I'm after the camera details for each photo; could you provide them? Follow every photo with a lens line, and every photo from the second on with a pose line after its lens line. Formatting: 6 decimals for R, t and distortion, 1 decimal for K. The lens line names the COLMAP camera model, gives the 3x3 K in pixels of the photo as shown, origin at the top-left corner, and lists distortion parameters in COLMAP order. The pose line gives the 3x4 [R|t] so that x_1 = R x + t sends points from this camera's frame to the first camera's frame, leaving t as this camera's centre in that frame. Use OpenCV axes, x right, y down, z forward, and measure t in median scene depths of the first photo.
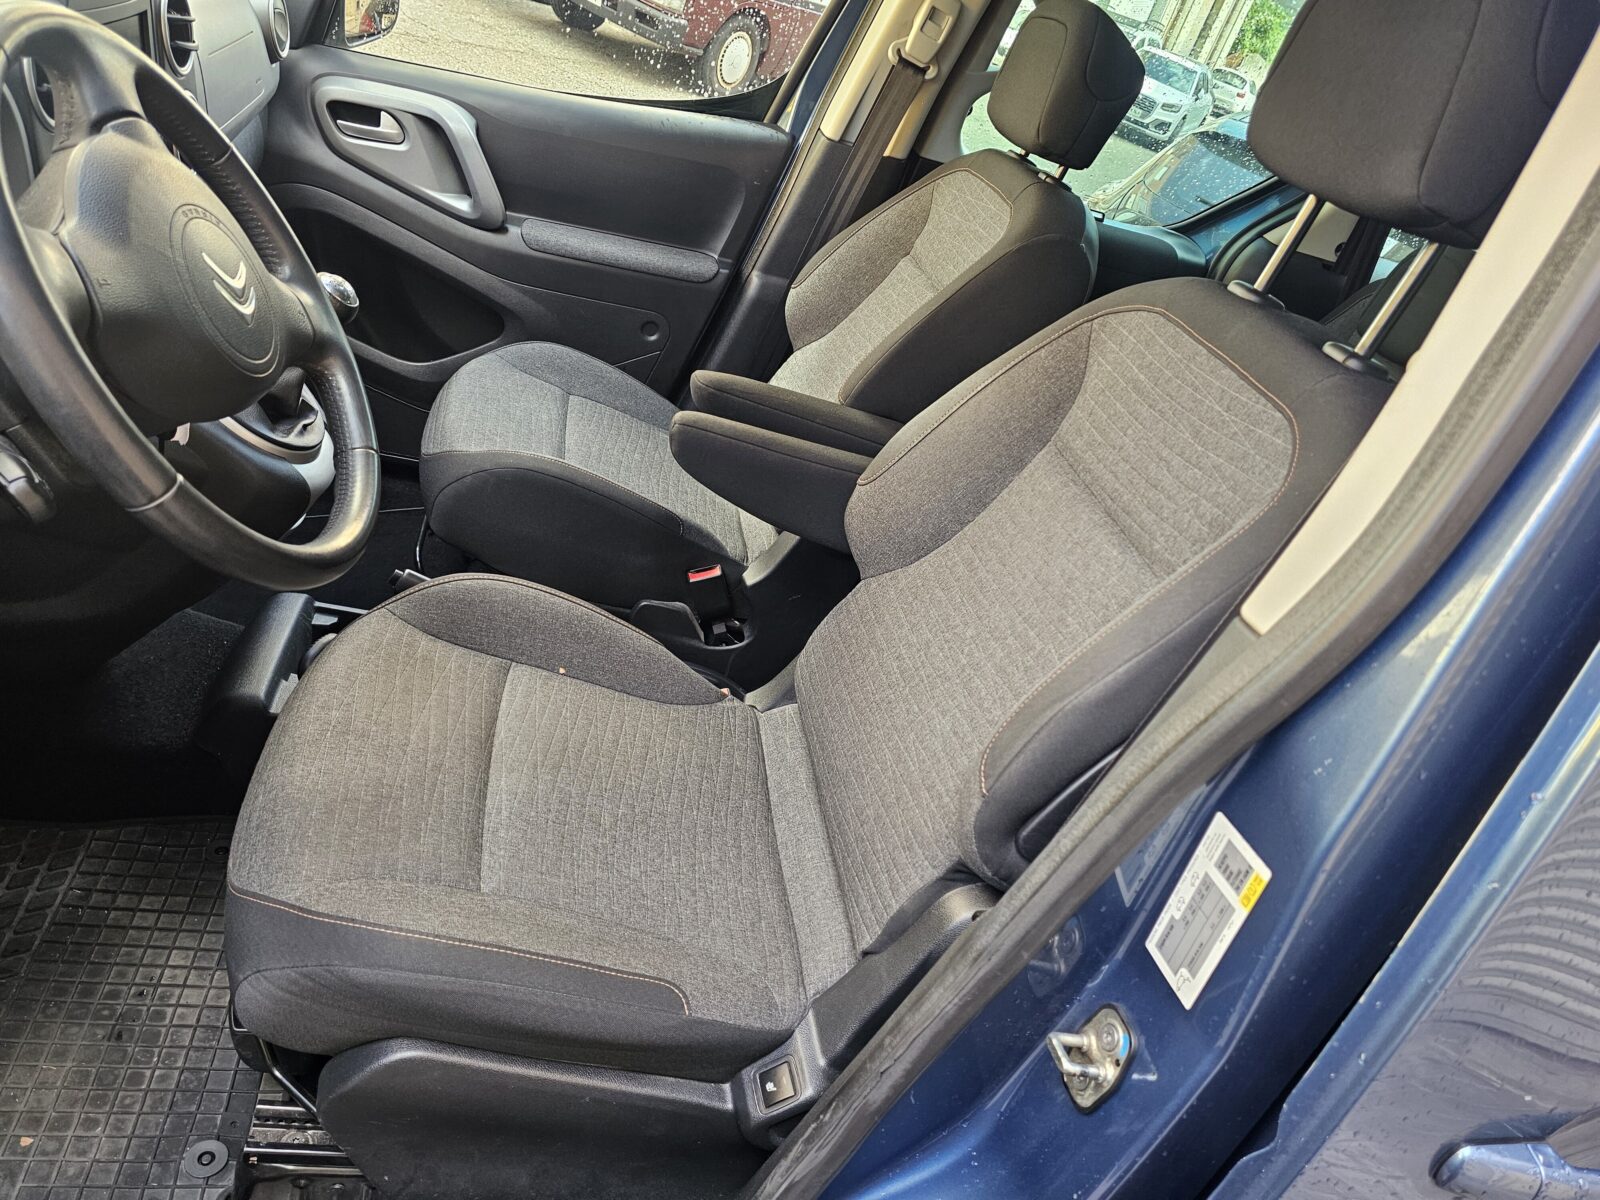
lens RADIAL K [[1096.7, 0, 828.8], [0, 1096.7, 595.9], [0, 0, 1]] dist [0.043688, -0.044688]
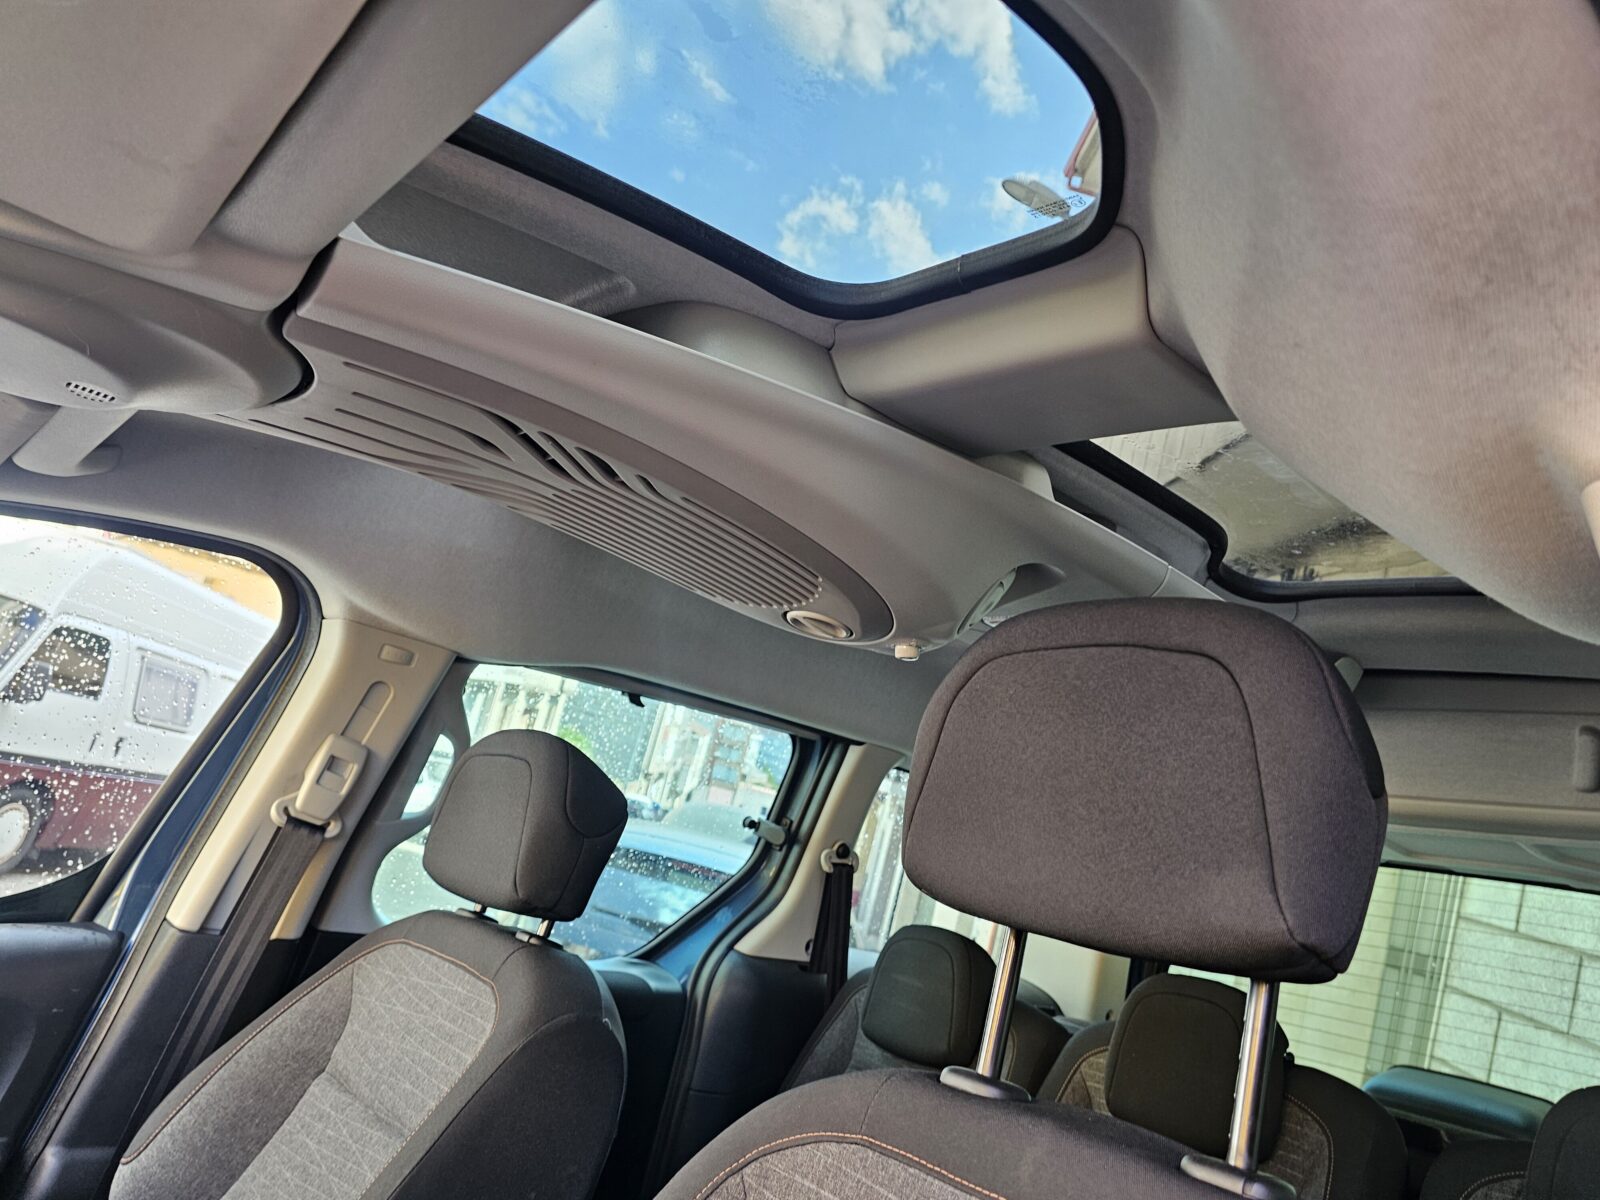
lens RADIAL K [[1096.7, 0, 828.8], [0, 1096.7, 595.9], [0, 0, 1]] dist [0.043688, -0.044688]
pose [[0.845223, -0.006970, 0.534368, -0.029696], [0.316063, 0.812814, -0.489324, -0.113779], [-0.430931, 0.582482, 0.689212, 0.211886]]
